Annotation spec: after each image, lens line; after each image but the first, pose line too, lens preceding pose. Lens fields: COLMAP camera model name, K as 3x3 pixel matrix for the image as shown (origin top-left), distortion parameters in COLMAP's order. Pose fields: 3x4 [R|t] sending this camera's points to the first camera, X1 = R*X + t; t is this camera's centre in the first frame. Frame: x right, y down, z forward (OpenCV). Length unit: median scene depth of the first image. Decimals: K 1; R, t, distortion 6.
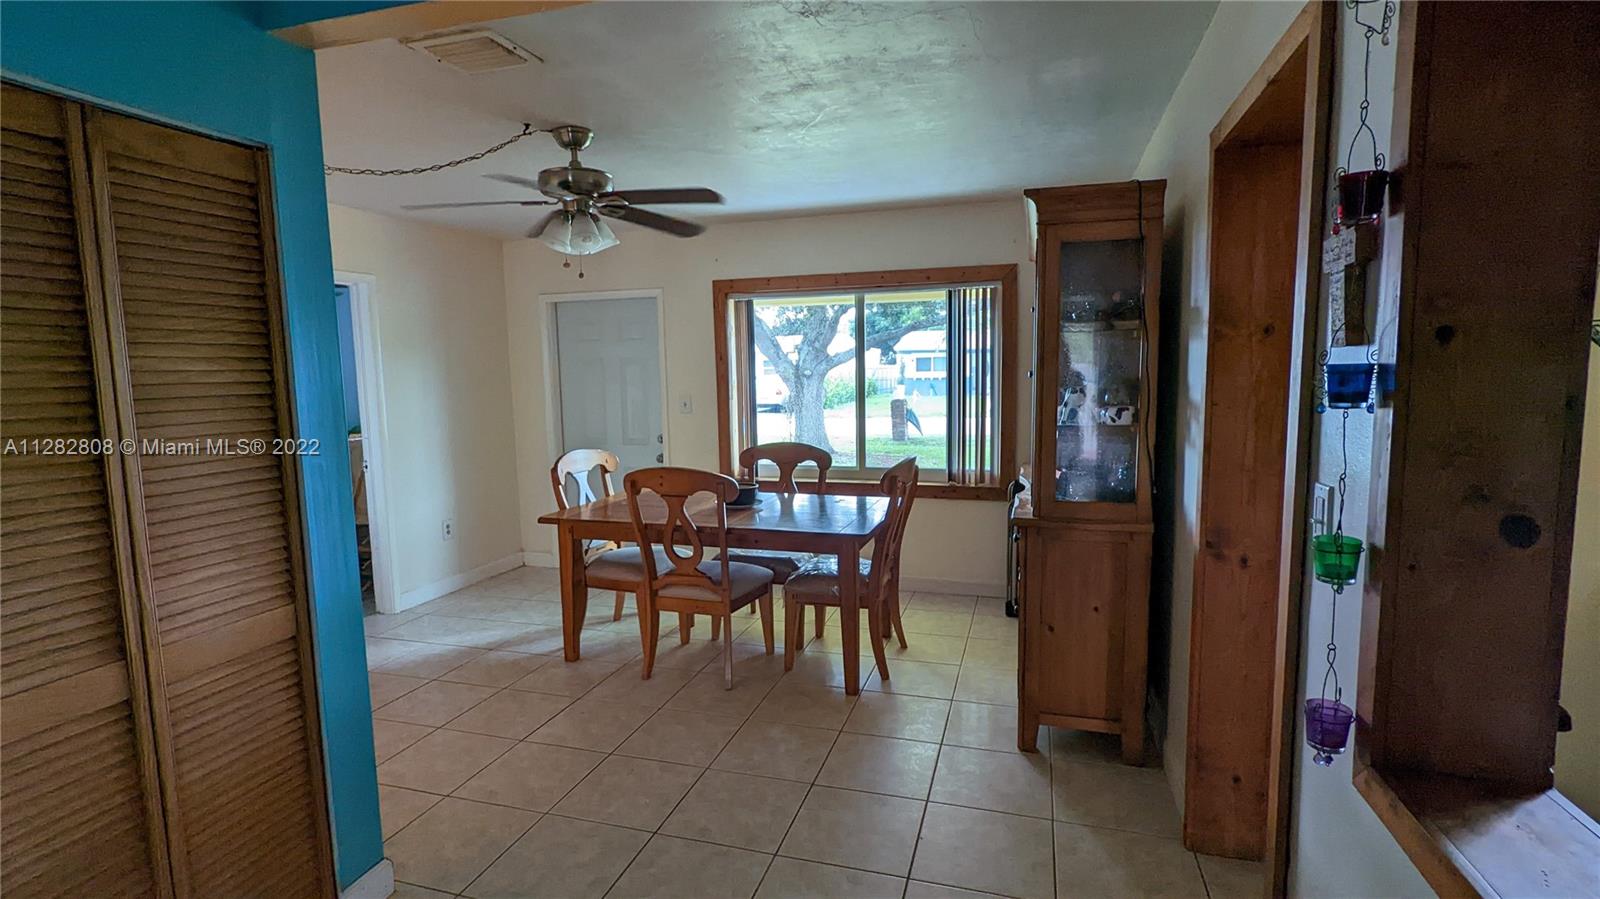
lens RADIAL K [[761.2, 0, 800.0], [0, 761.2, 449.5], [0, 0, 1]] dist [-0.001116, -0.000467]
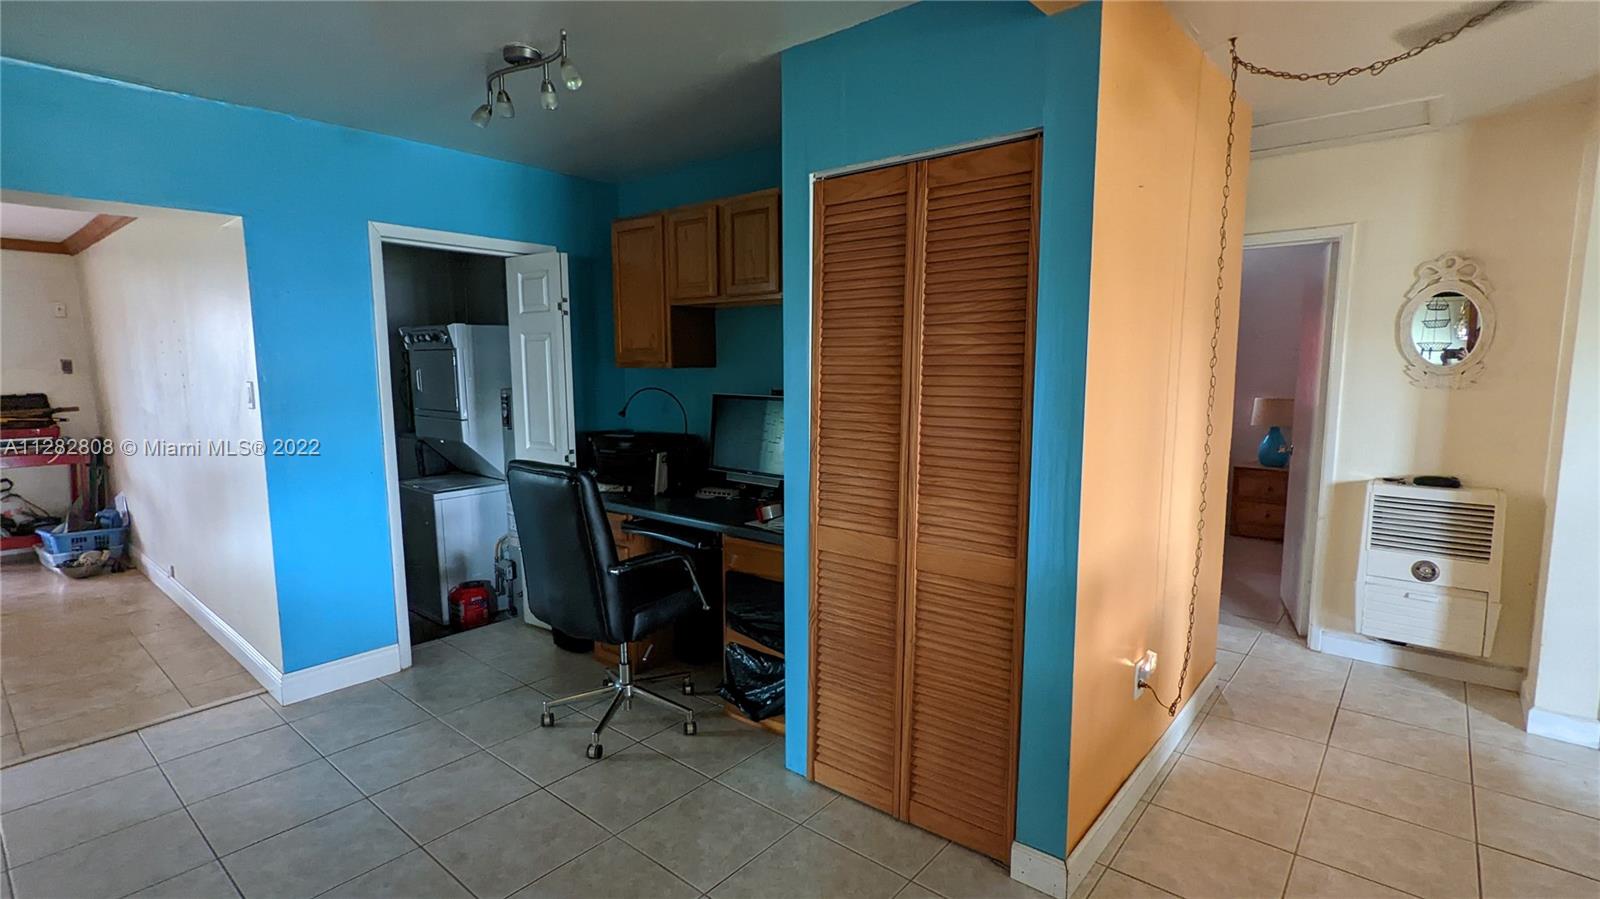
lens RADIAL K [[761.2, 0, 800.0], [0, 761.2, 449.5], [0, 0, 1]] dist [-0.001116, -0.000467]
pose [[-0.387476, 0.133973, -0.912093, 0.488503], [-0.087651, 0.979548, 0.181118, -0.138959], [0.917703, 0.150125, -0.367809, 1.252246]]
